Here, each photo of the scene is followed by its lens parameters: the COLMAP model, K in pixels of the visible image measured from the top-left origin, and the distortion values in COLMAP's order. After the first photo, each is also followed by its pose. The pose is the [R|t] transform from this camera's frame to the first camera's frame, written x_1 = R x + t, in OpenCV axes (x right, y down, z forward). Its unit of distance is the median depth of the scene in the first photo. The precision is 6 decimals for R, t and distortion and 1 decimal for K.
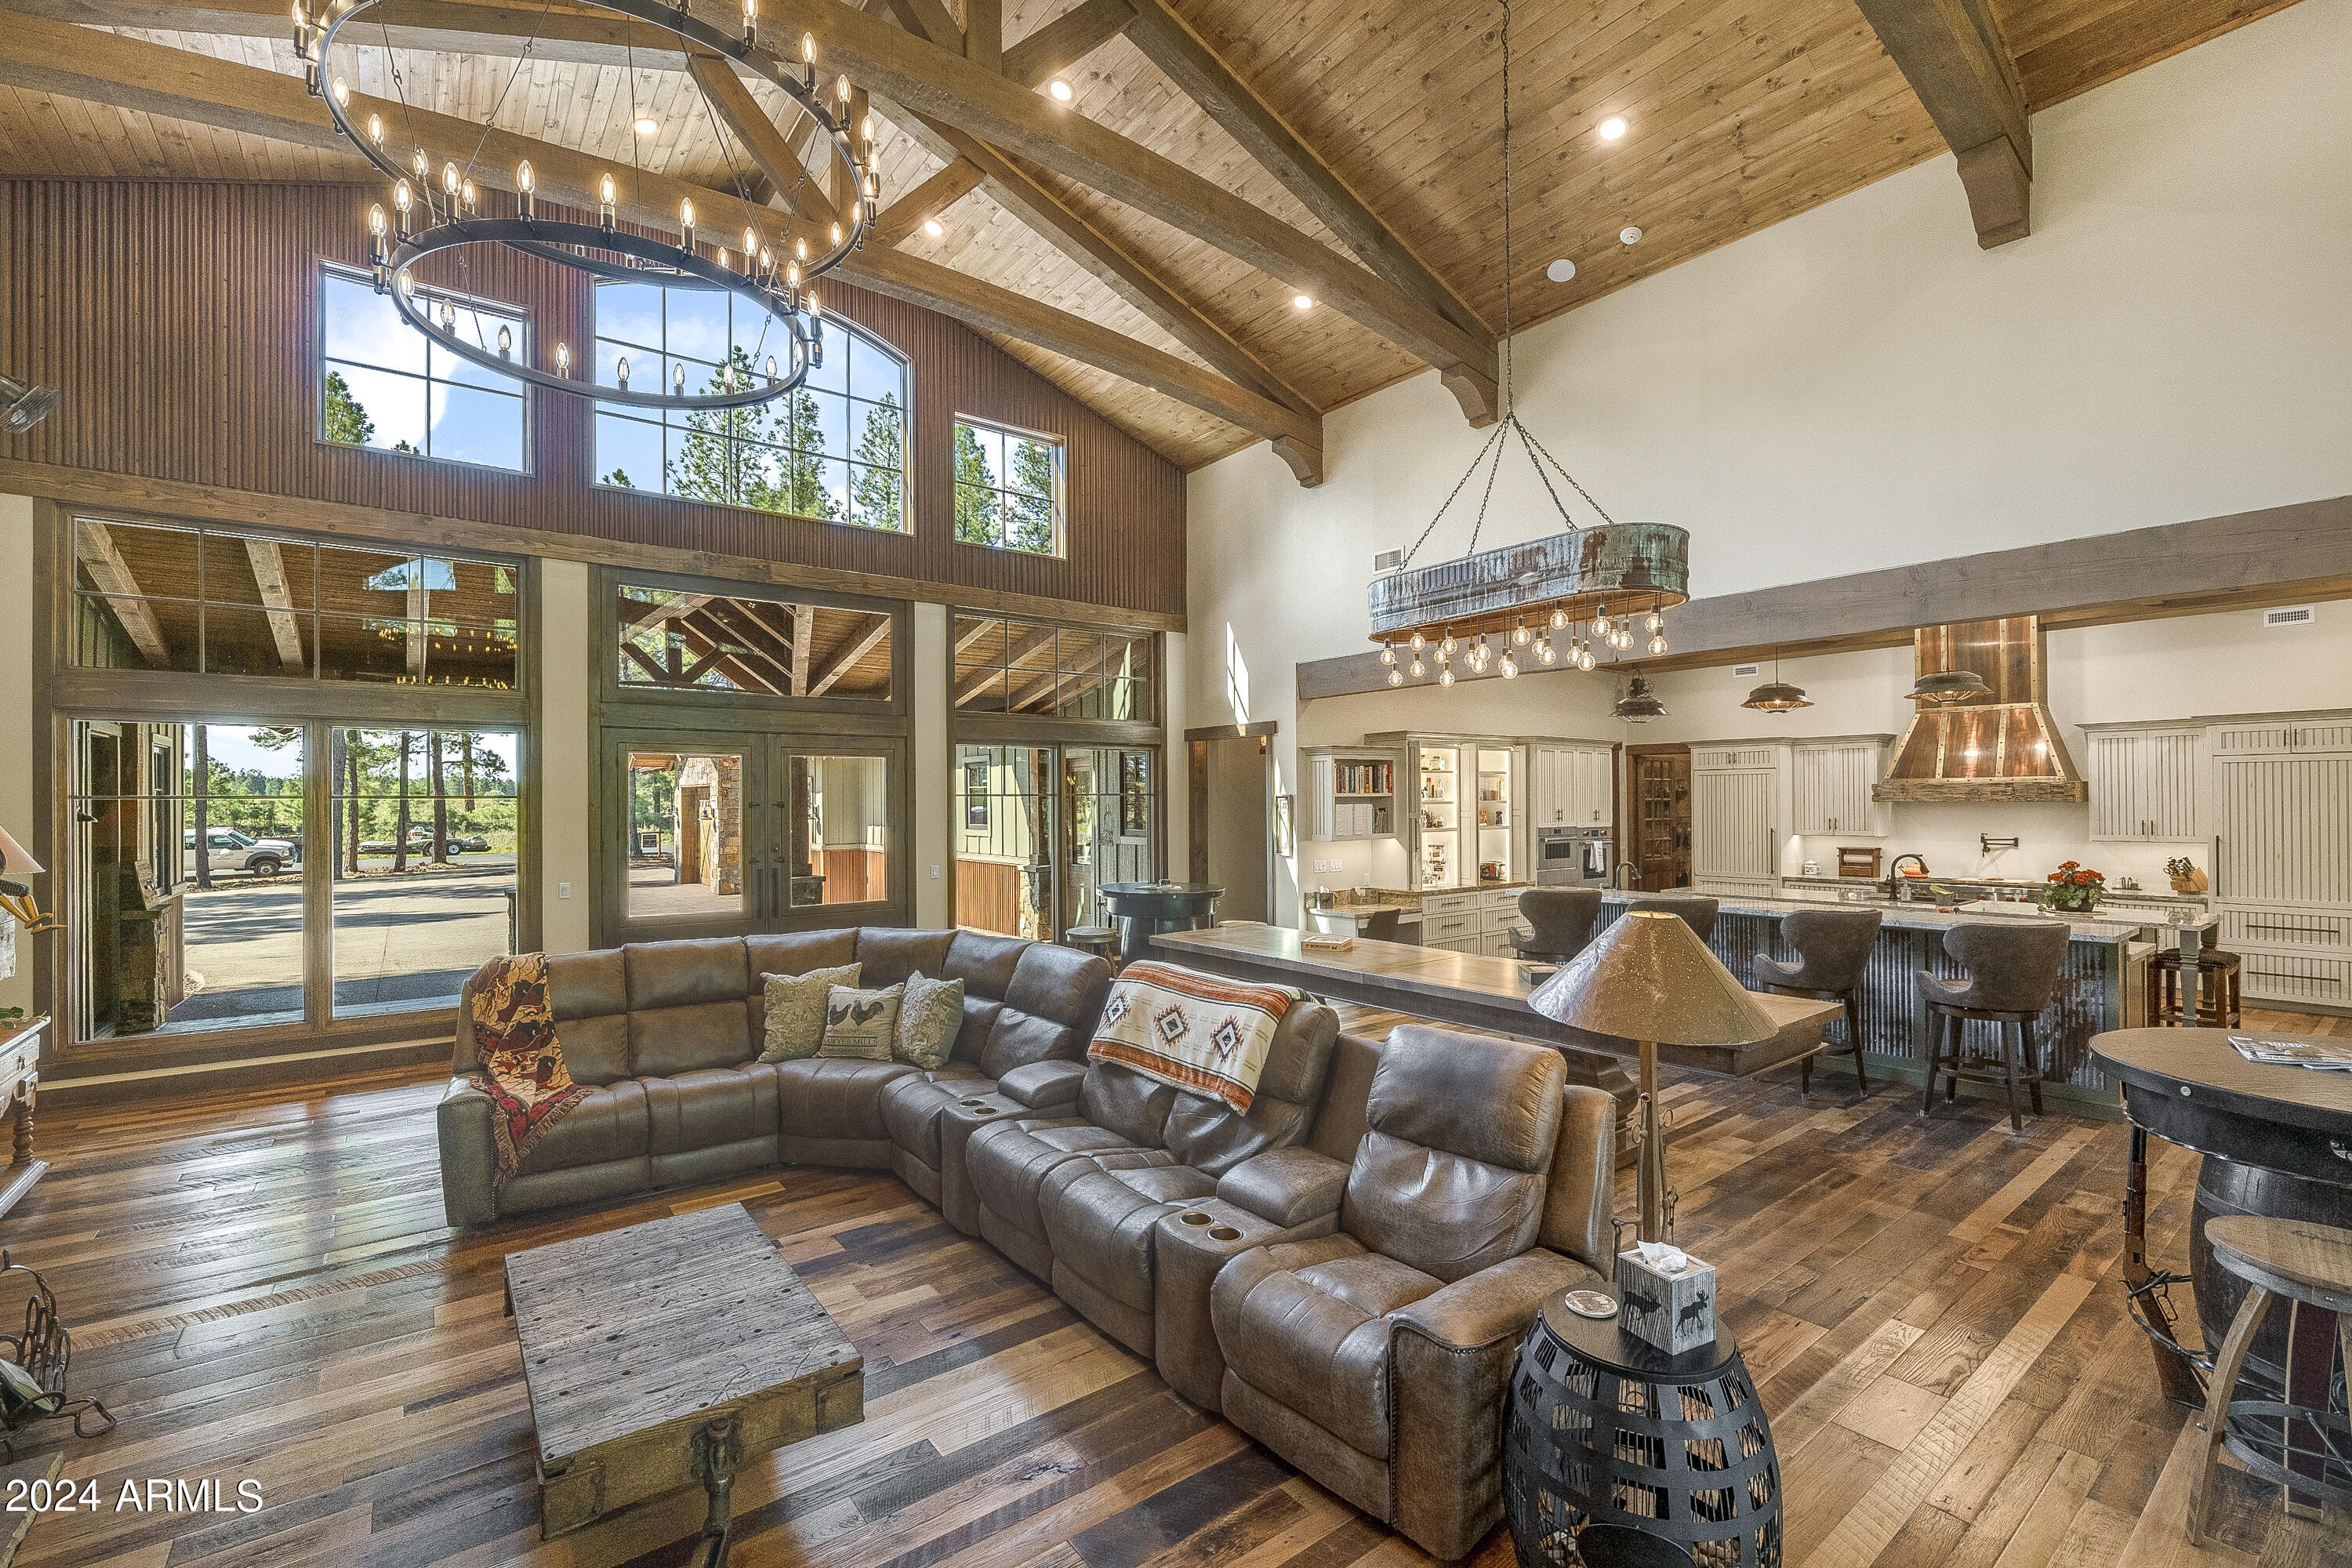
lens RADIAL K [[1009.8, 0, 1176.0], [0, 1009.8, 784.0], [0, 0, 1]] dist [-0.002324, -0.000099]
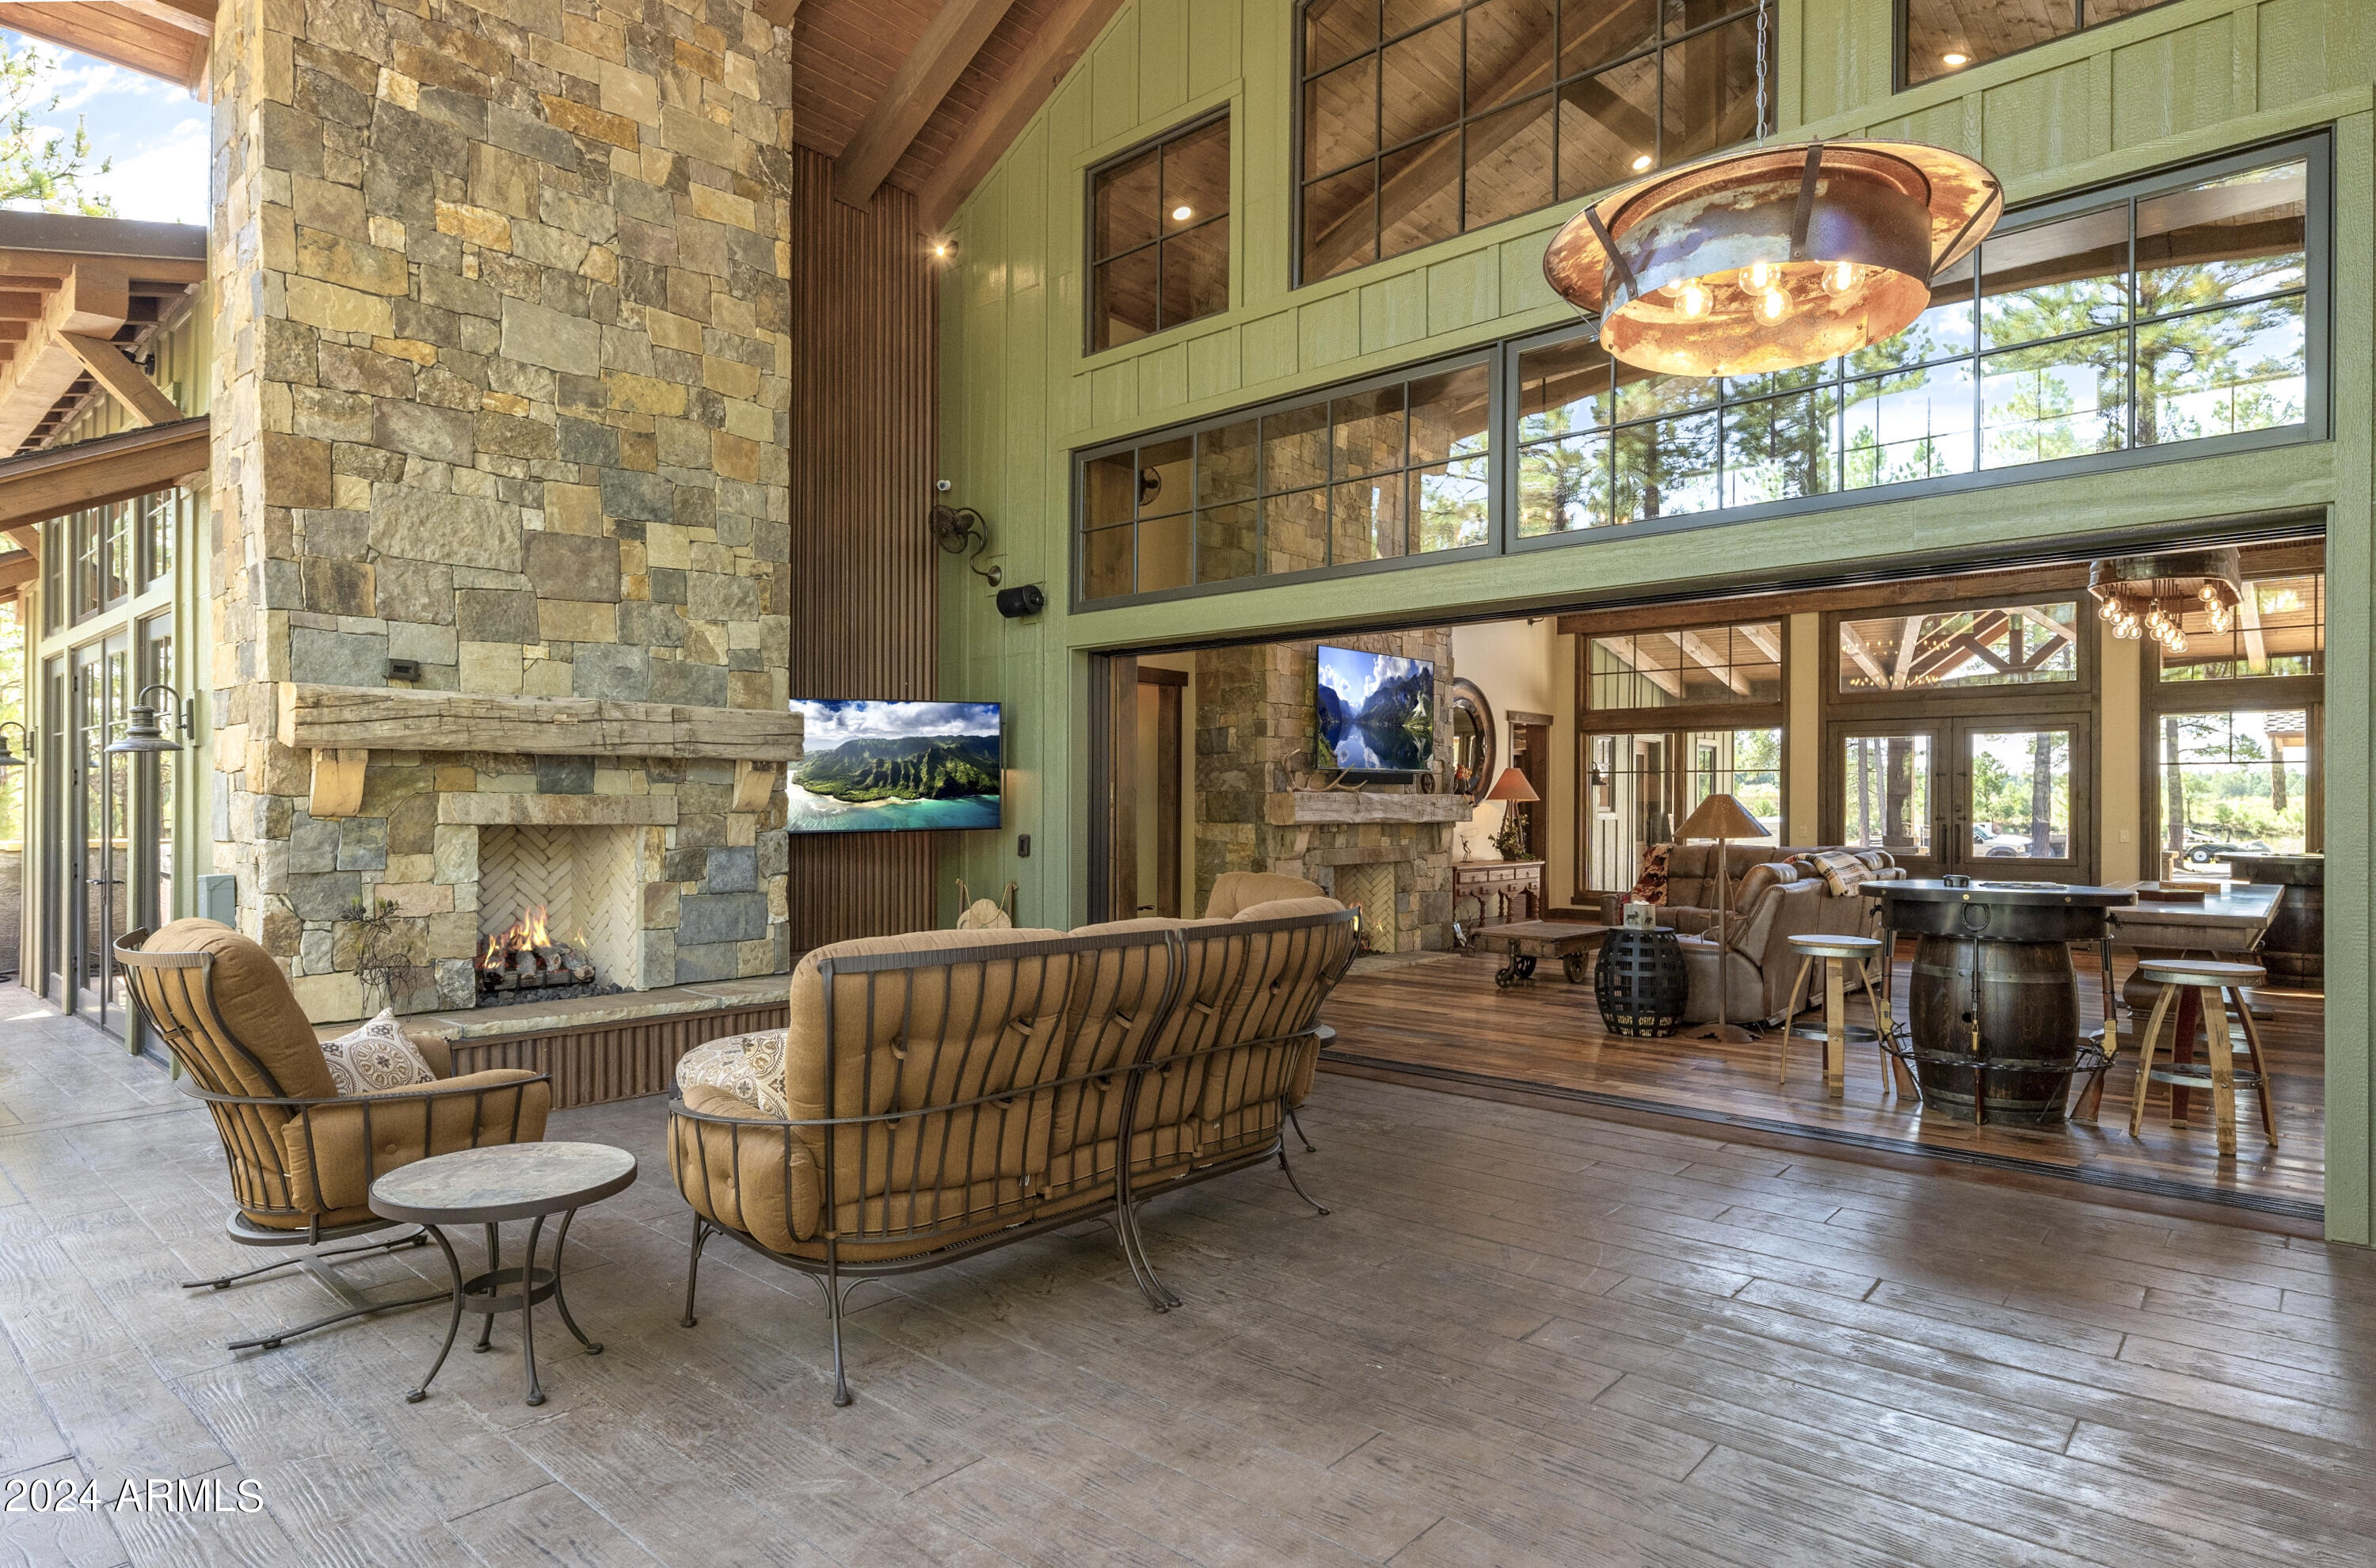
lens RADIAL K [[1298.5, 0, 1144.6], [0, 1298.5, 790.0], [0, 0, 1]] dist [-0.001139, -0.000224]
pose [[0.160616, -0.003031, -0.987012, 0.912149], [0.008283, 0.999964, -0.001723, 0.030185], [0.986982, -0.007899, 0.160635, -0.238766]]
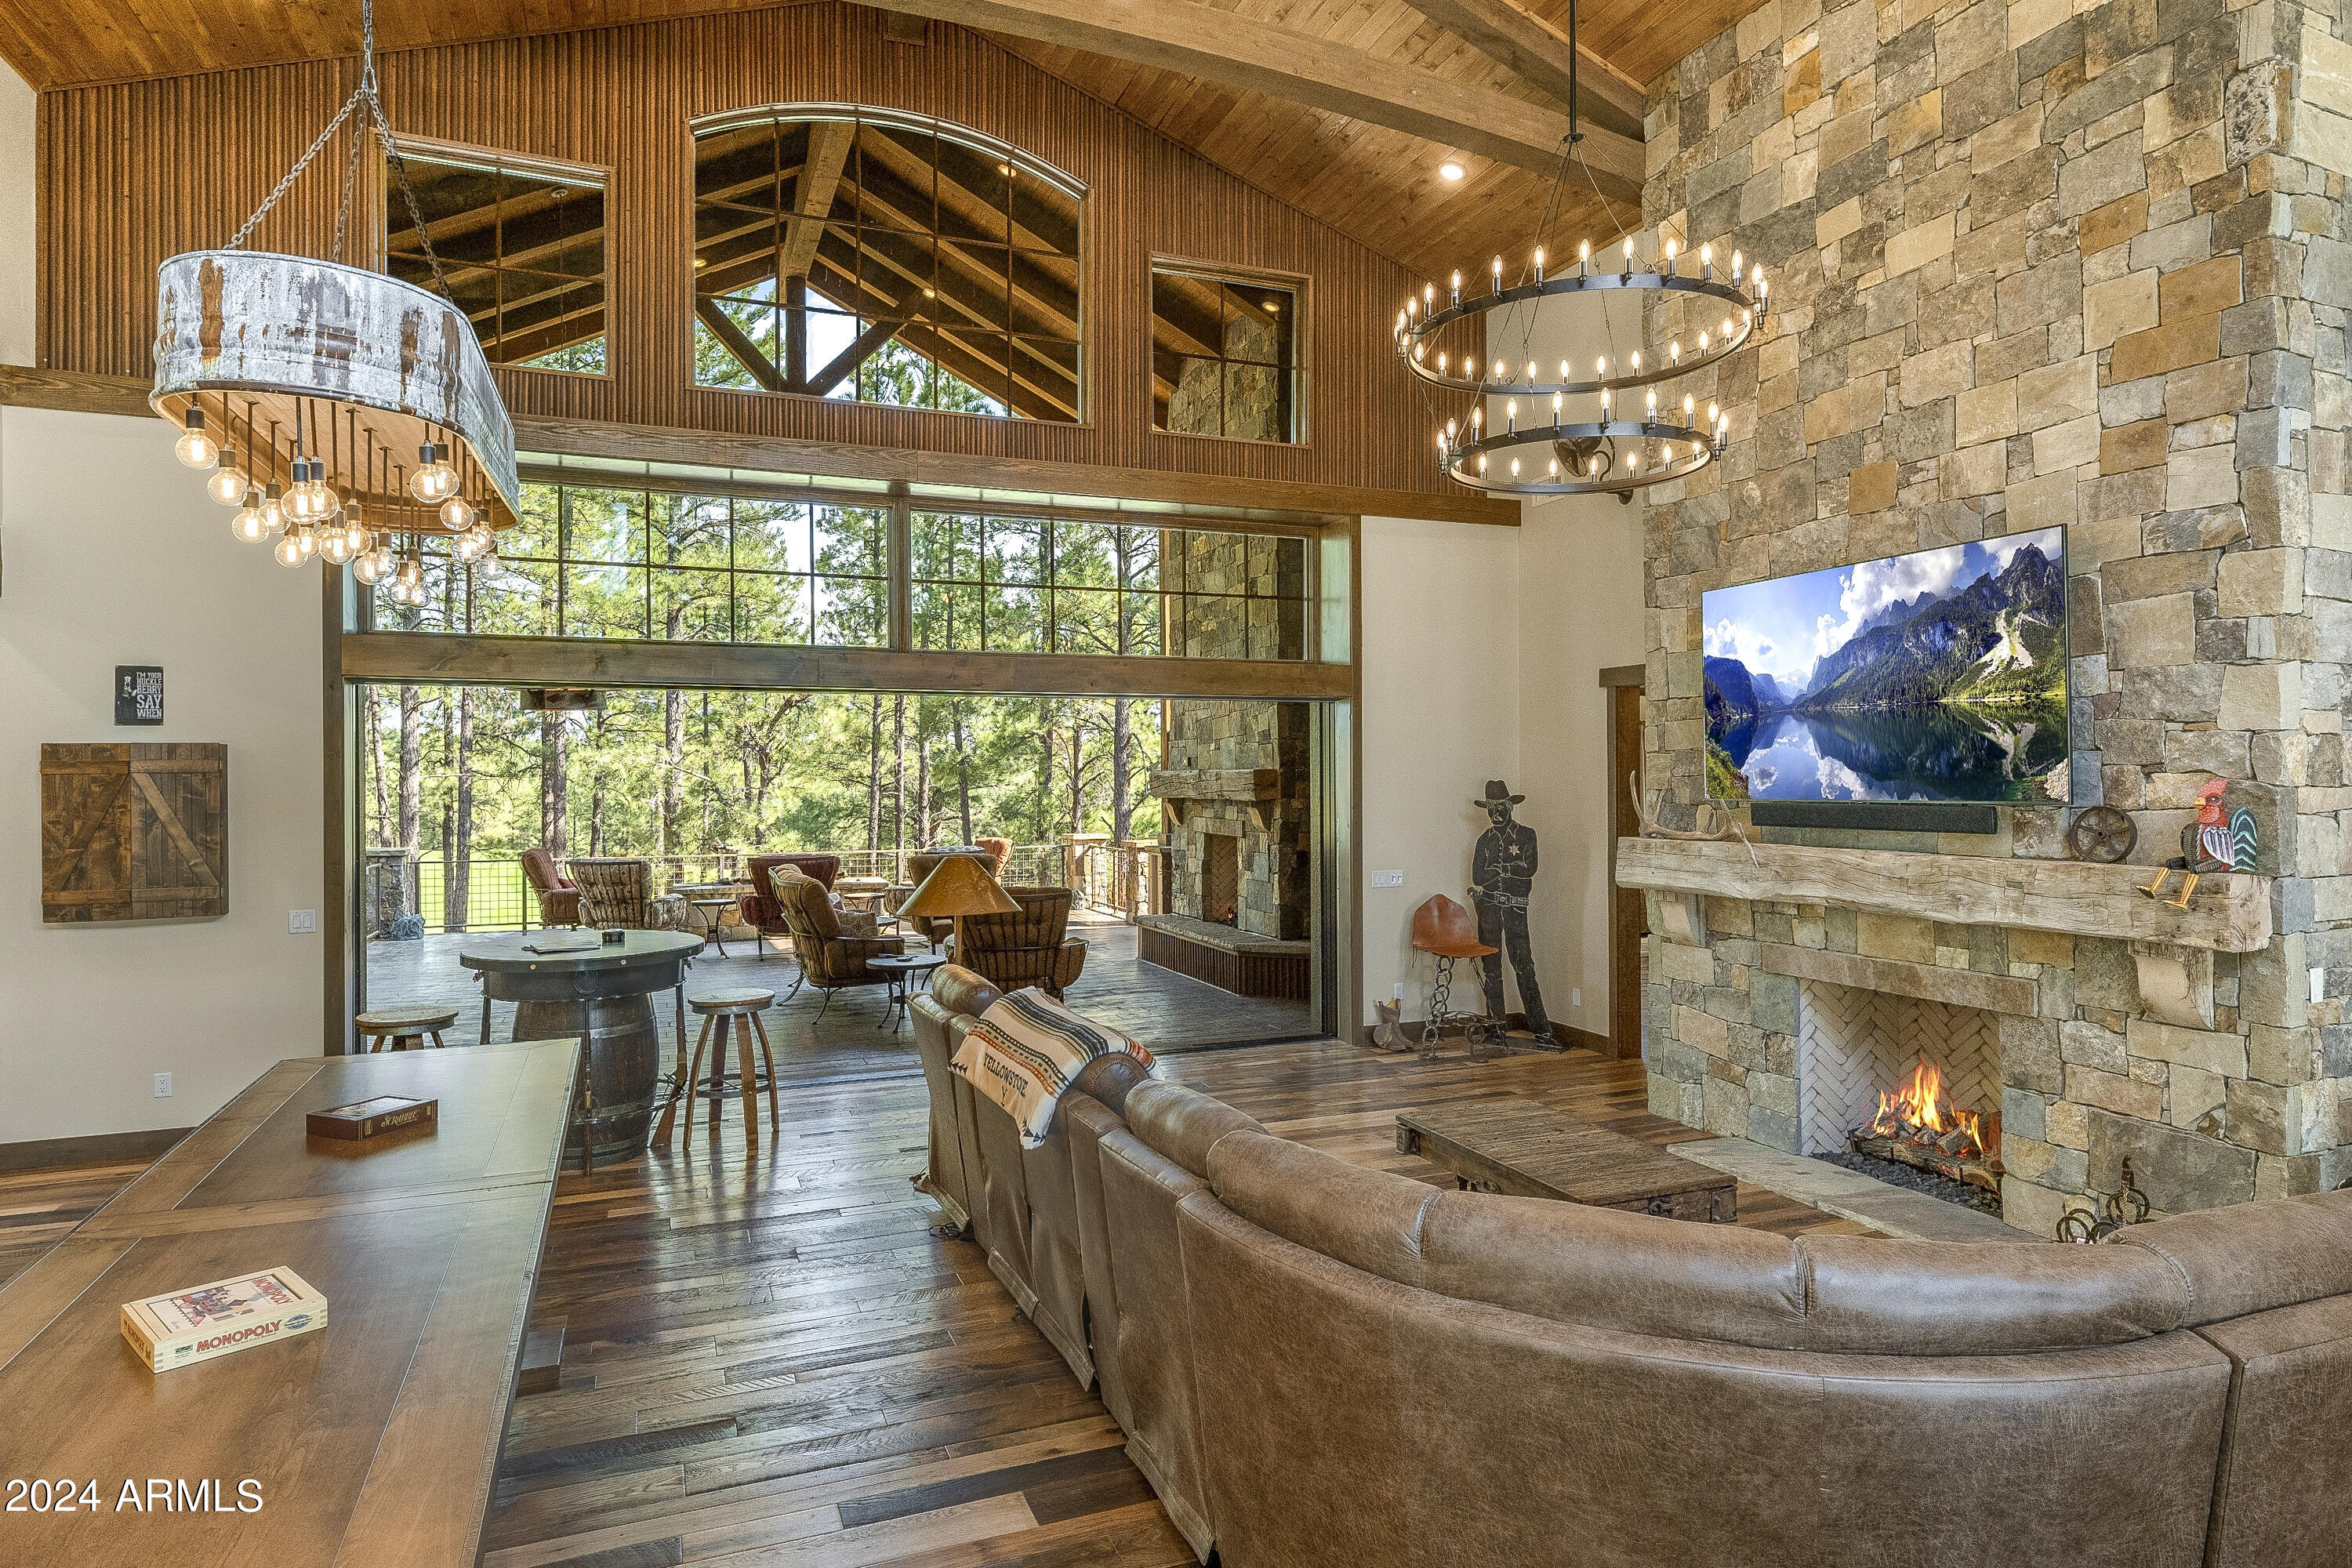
lens RADIAL K [[1319.5, 0, 1169.8], [0, 1319.5, 773.6], [0, 0, 1]] dist [0.000641, -0.000836]
pose [[-0.962079, 0.011751, 0.272519, -0.148713], [0.007103, 0.999812, -0.018038, 0.006382], [-0.272679, -0.015419, -0.961981, 0.873730]]
